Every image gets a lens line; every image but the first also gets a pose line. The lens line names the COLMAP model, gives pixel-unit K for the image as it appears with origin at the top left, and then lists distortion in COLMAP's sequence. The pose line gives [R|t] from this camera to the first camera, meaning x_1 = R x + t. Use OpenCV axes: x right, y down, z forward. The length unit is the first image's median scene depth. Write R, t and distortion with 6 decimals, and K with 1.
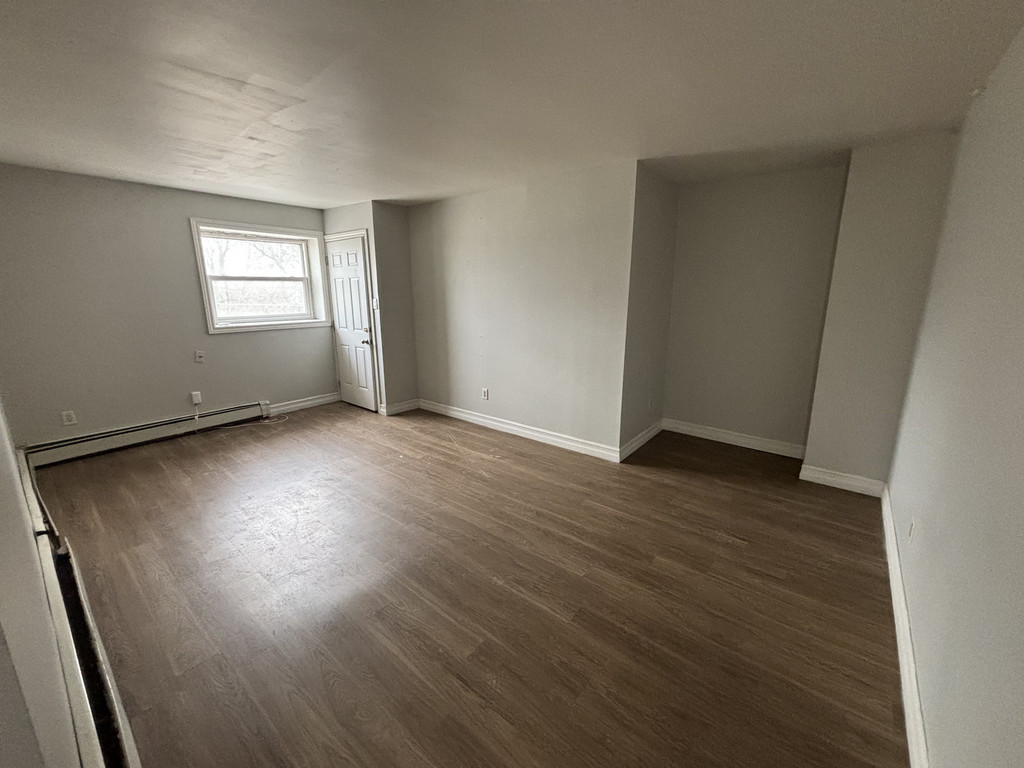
lens RADIAL K [[412.8, 0, 514.7], [0, 412.8, 383.2], [0, 0, 1]] dist [-0.001394, 0.001549]
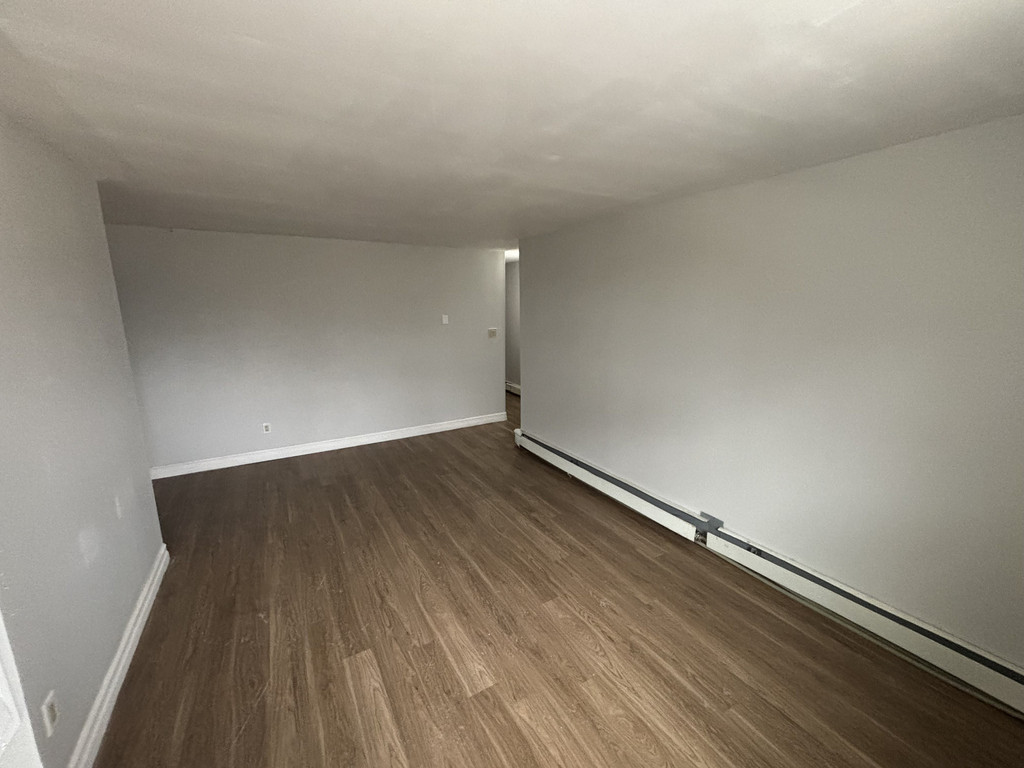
lens RADIAL K [[412.8, 0, 512.1], [0, 412.8, 382.4], [0, 0, 1]] dist [-0.001394, 0.001549]
pose [[-0.938064, -0.059418, 0.341330, -0.637687], [0.082271, 0.918803, 0.386046, -0.382167], [-0.336553, 0.390217, -0.857008, 1.387794]]
